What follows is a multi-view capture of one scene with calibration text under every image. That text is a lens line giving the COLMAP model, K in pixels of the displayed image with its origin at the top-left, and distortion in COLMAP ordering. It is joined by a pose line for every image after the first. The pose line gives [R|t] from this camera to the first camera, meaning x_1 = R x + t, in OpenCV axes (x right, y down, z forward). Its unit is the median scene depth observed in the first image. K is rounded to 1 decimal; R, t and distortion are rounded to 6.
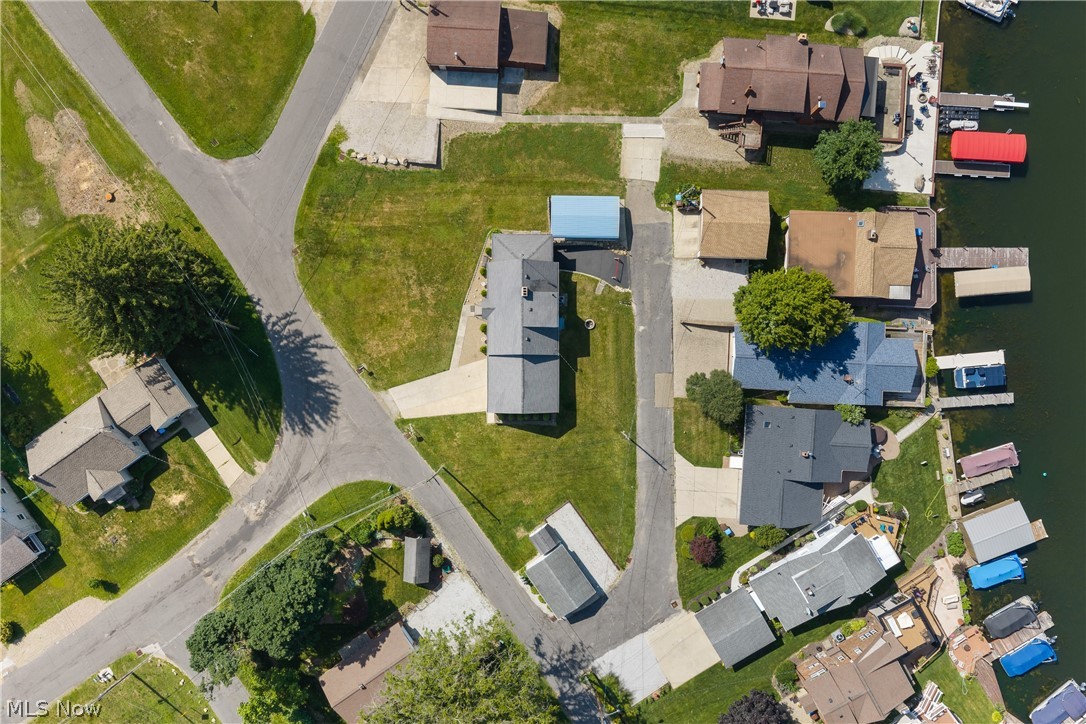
lens RADIAL K [[915.3, 0, 539.1], [0, 915.3, 361.3], [0, 0, 1]] dist [0.009353, -0.015159]
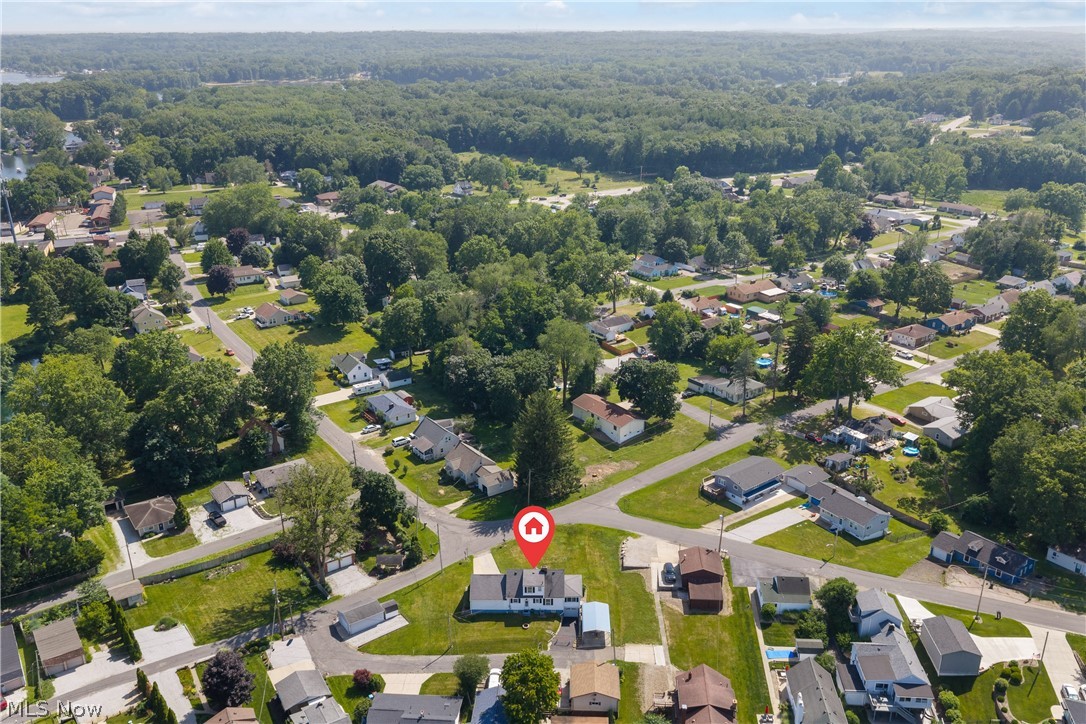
lens RADIAL K [[915.3, 0, 539.1], [0, 915.3, 361.3], [0, 0, 1]] dist [0.009353, -0.015159]
pose [[-0.013262, 0.337578, -0.941204, 1.339677], [-0.999789, 0.010276, 0.017774, -0.094538], [0.015672, 0.941242, 0.337370, 0.079053]]
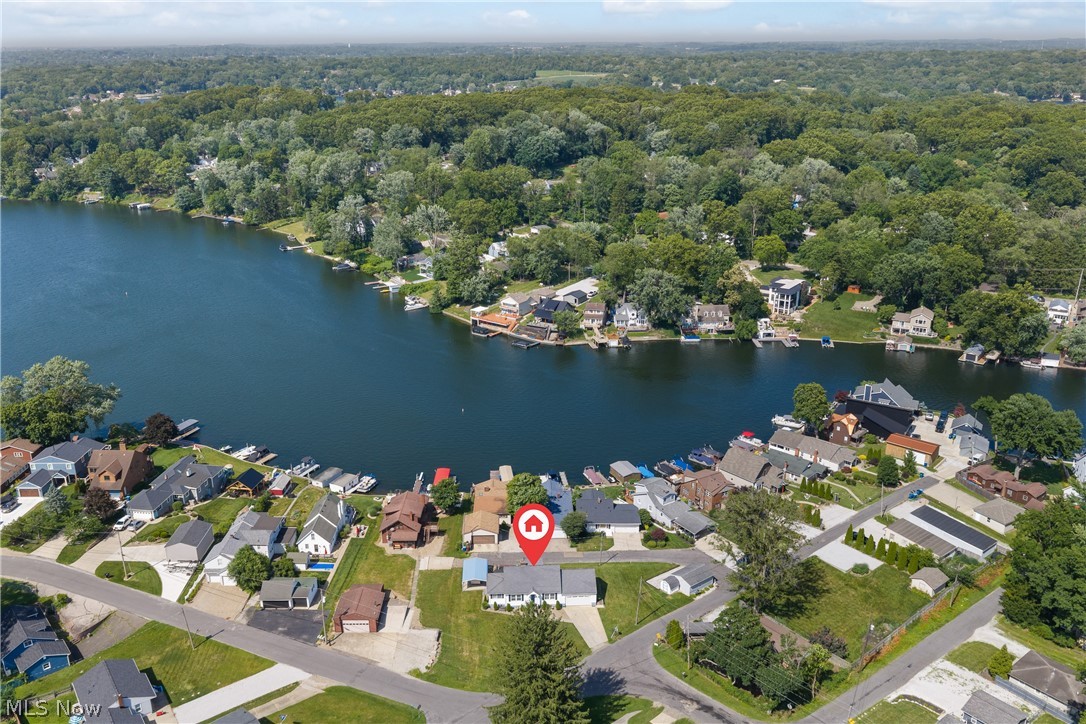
lens RADIAL K [[915.3, 0, 539.1], [0, 915.3, 361.3], [0, 0, 1]] dist [0.009353, -0.015159]
pose [[-0.055373, -0.318816, 0.946198, -1.411963], [0.998370, -0.004581, 0.056883, -0.133669], [-0.013801, 0.947805, 0.318551, 0.089773]]
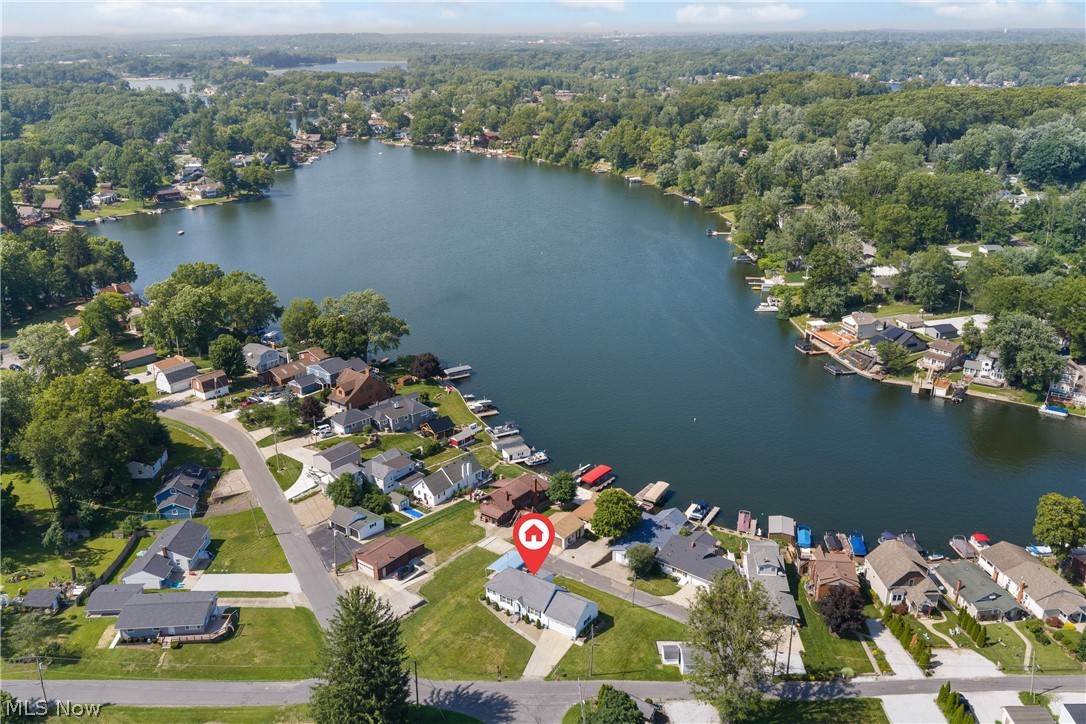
lens RADIAL K [[915.3, 0, 539.1], [0, 915.3, 361.3], [0, 0, 1]] dist [0.009353, -0.015159]
pose [[0.575913, -0.270503, 0.771461, -1.092968], [0.817339, 0.209876, -0.536572, 0.698288], [-0.016766, 0.939564, 0.341963, 0.075761]]
